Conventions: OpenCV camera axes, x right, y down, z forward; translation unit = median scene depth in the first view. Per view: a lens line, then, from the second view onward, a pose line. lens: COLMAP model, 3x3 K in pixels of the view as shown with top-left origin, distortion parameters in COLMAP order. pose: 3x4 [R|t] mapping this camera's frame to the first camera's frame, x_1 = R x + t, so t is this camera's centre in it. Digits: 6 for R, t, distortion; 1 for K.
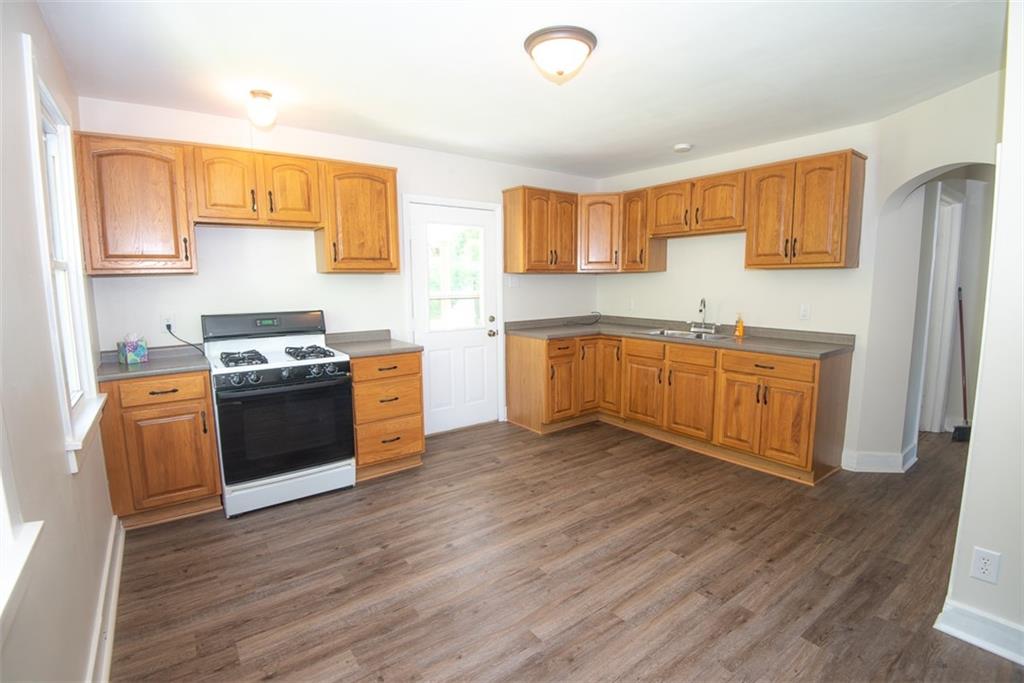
lens RADIAL K [[473.4, 0, 513.0], [0, 473.4, 341.7], [0, 0, 1]] dist [-0.036983, -0.003897]
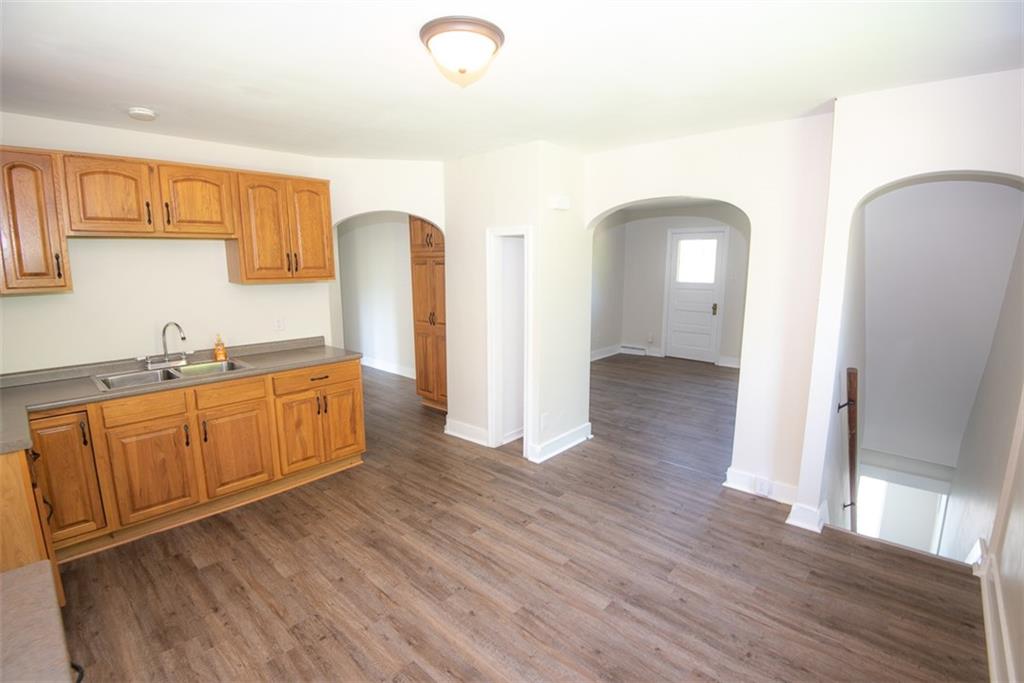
lens RADIAL K [[473.4, 0, 513.3], [0, 473.4, 340.1], [0, 0, 1]] dist [-0.036983, -0.003897]
pose [[-0.201226, -0.145588, 0.968665, -0.531431], [0.132927, 0.975687, 0.174256, -0.149402], [-0.970484, 0.163826, -0.176981, 0.739559]]
